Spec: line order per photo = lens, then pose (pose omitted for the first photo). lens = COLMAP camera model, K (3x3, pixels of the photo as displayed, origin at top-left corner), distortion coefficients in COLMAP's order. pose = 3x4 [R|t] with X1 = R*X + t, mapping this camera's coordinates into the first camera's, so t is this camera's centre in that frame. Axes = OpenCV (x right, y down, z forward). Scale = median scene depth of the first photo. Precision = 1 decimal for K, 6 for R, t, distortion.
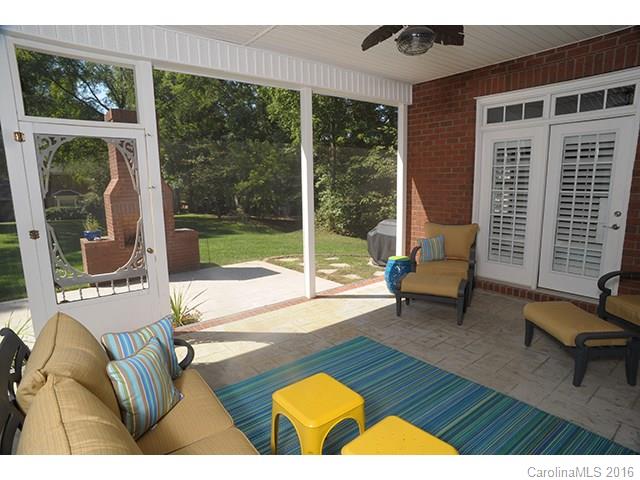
lens RADIAL K [[365.5, 0, 320.0], [0, 365.5, 242.6], [0, 0, 1]] dist [-0.038286, 0.007801]
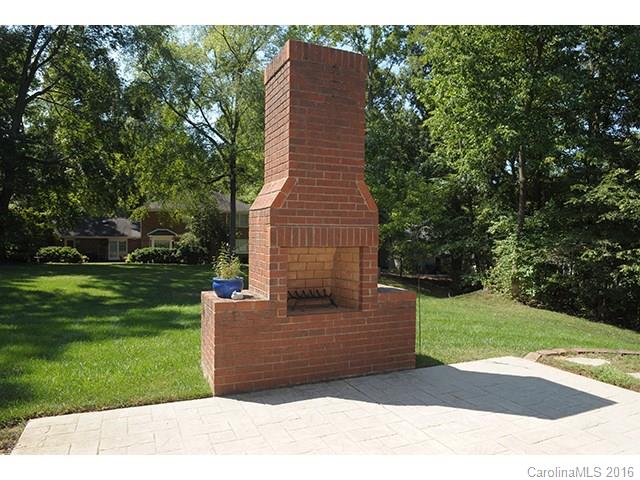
lens RADIAL K [[445.5, 0, 319.9], [0, 445.5, 237.8], [0, 0, 1]] dist [-0.070272, -0.002344]
pose [[0.966640, 0.031834, -0.254154, -0.113303], [-0.070405, 0.987049, -0.144143, -0.002216], [0.246274, 0.157228, 0.956362, 0.136071]]
